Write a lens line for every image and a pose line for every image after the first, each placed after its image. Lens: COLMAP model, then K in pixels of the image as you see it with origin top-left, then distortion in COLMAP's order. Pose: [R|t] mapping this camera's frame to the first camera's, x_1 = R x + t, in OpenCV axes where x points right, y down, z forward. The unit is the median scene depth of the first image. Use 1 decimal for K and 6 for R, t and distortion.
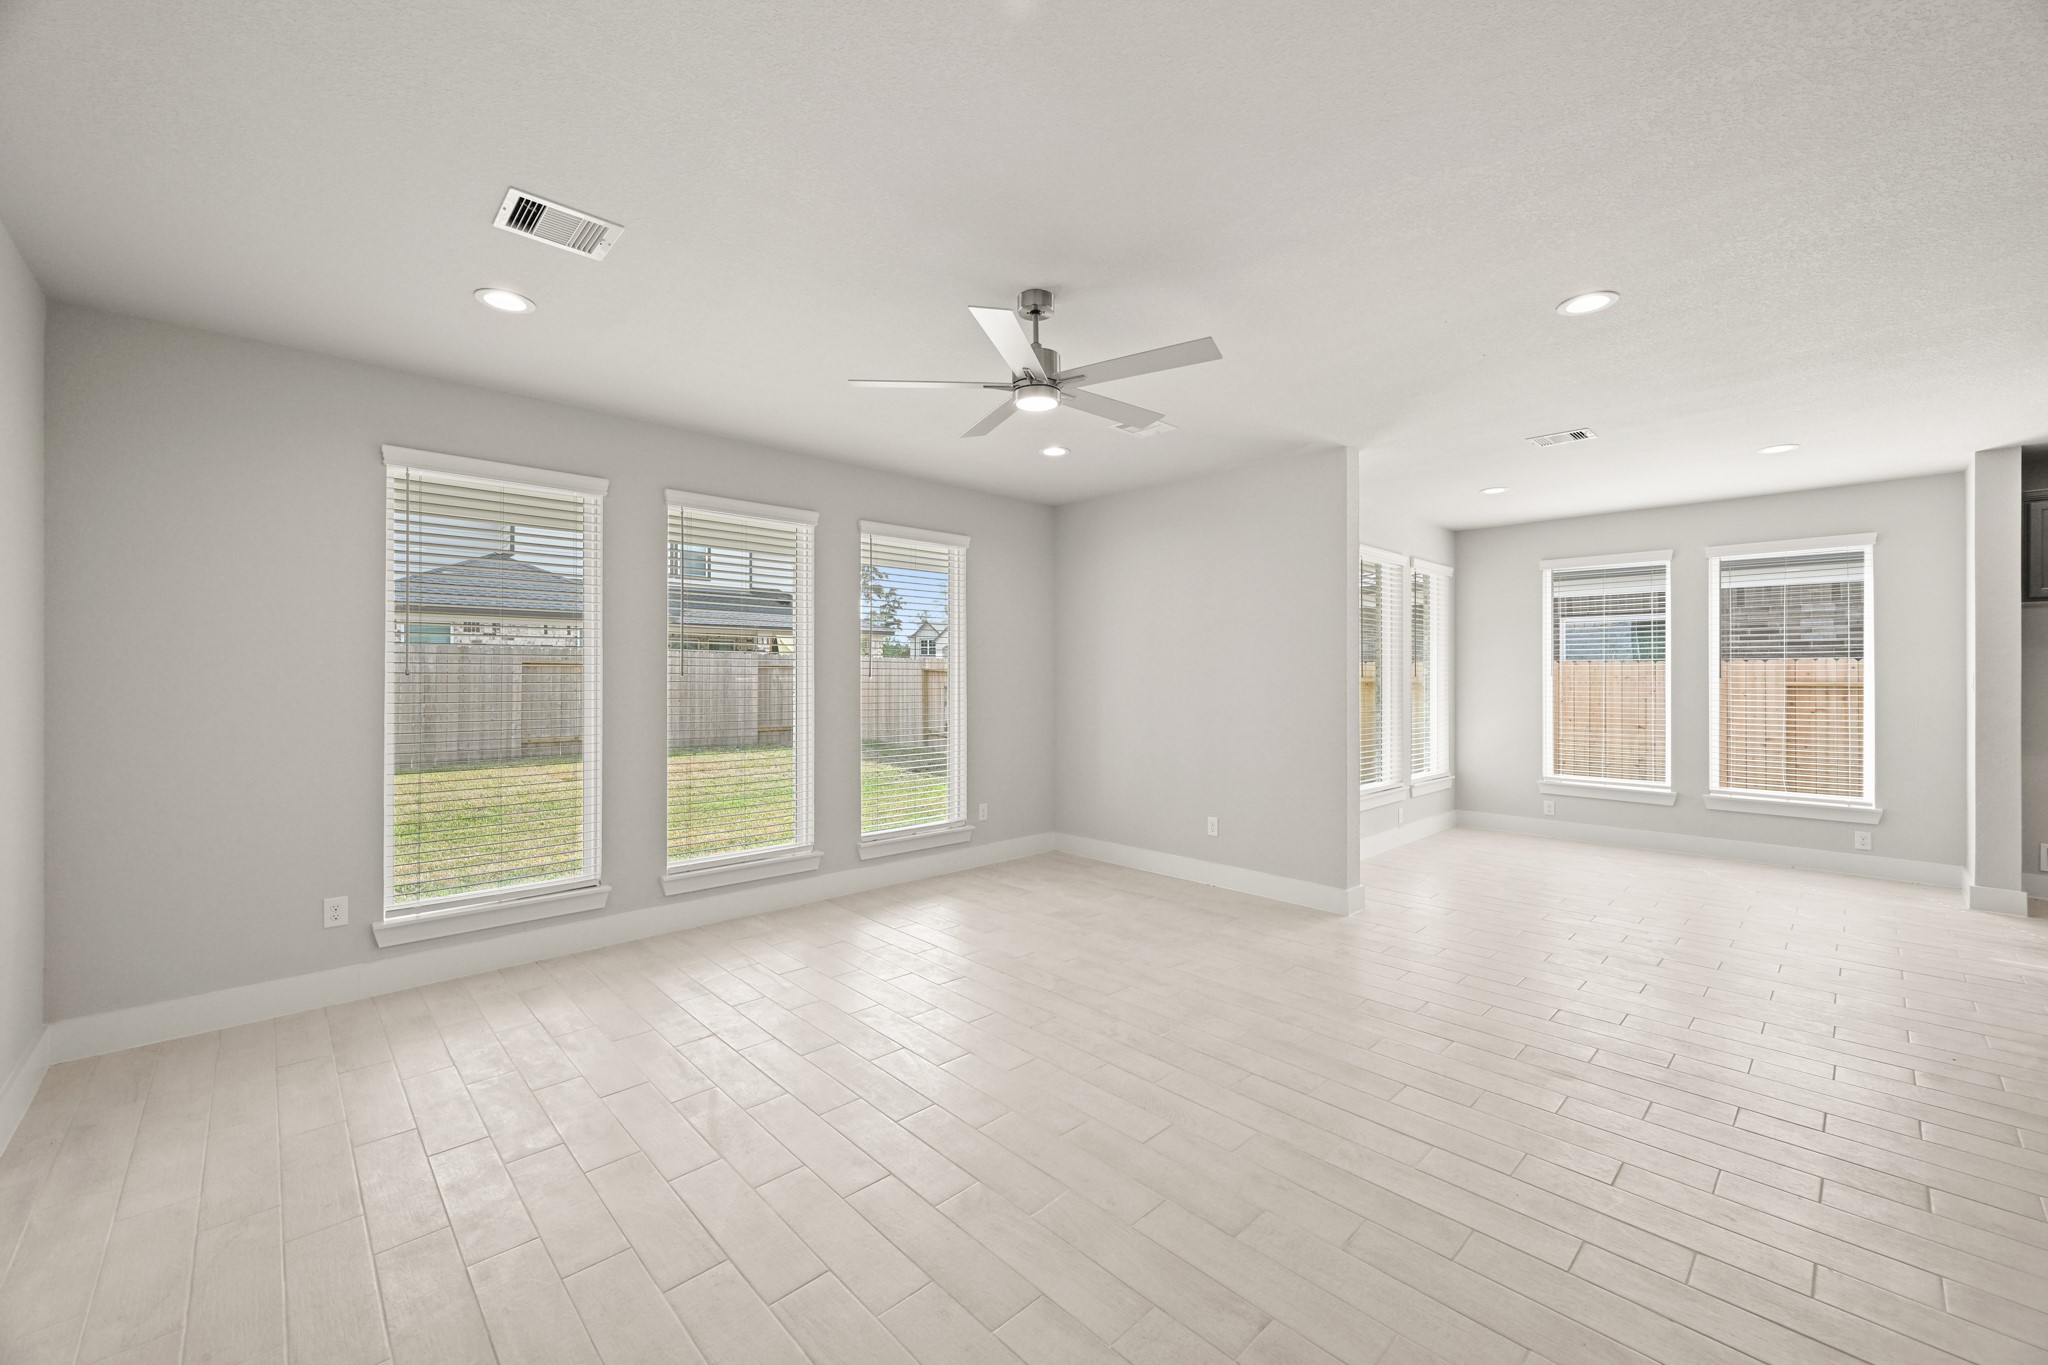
lens RADIAL K [[806.9, 0, 1029.6], [0, 806.9, 673.7], [0, 0, 1]] dist [-0.002041, 0.001588]
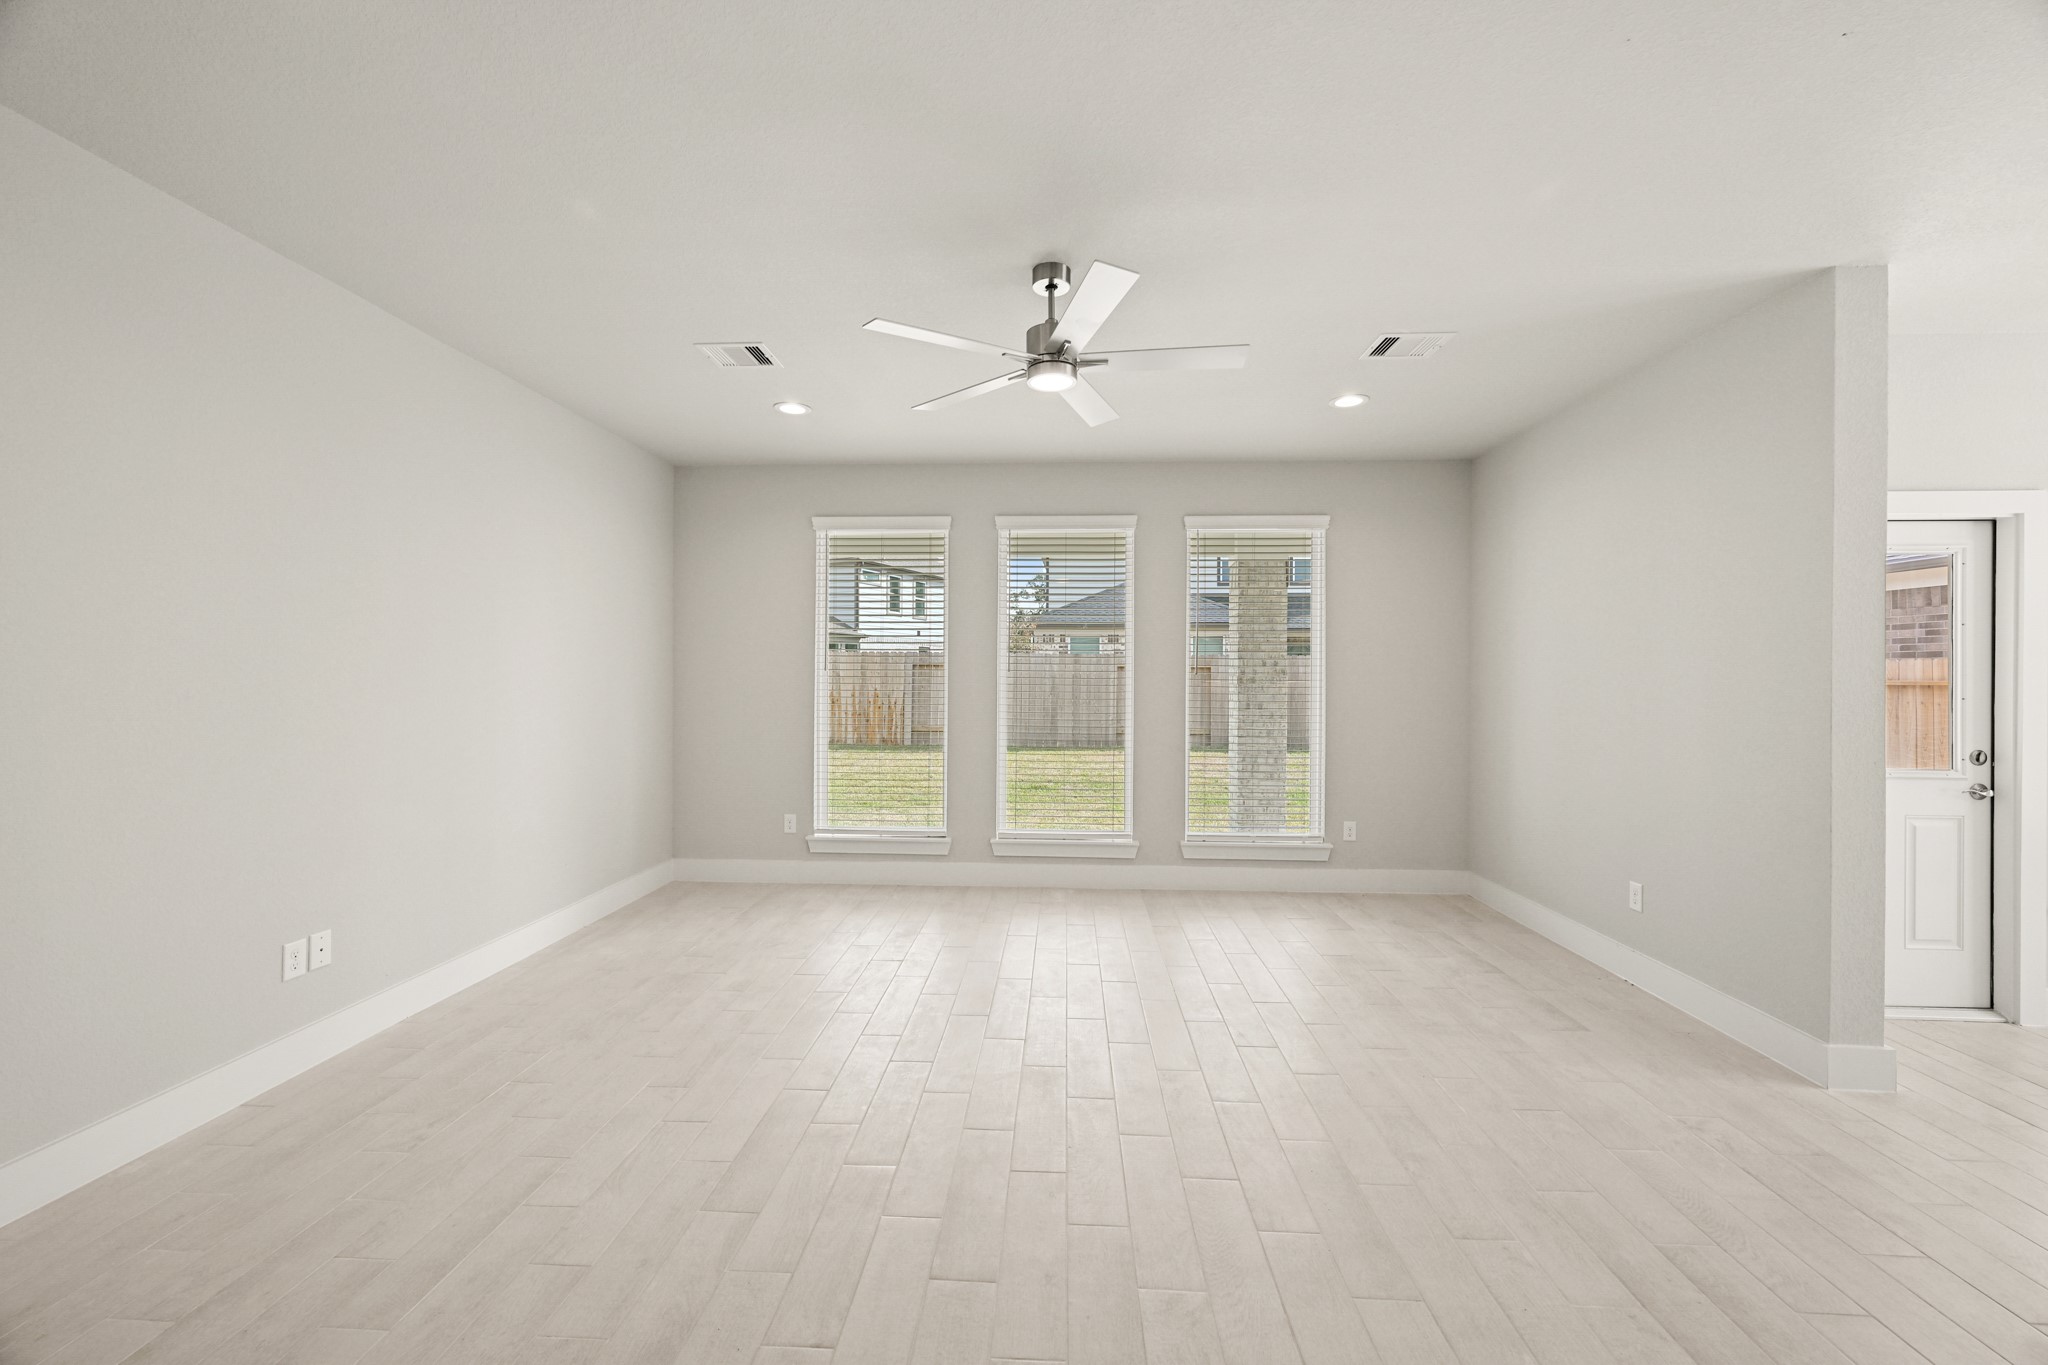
lens RADIAL K [[806.9, 0, 1024.7], [0, 806.9, 682.8], [0, 0, 1]] dist [-0.002041, 0.001588]
pose [[0.686000, 0.006593, -0.727572, 0.353917], [-0.002483, 0.999974, 0.006721, 0.008121], [0.727597, -0.002804, 0.685999, 0.164758]]
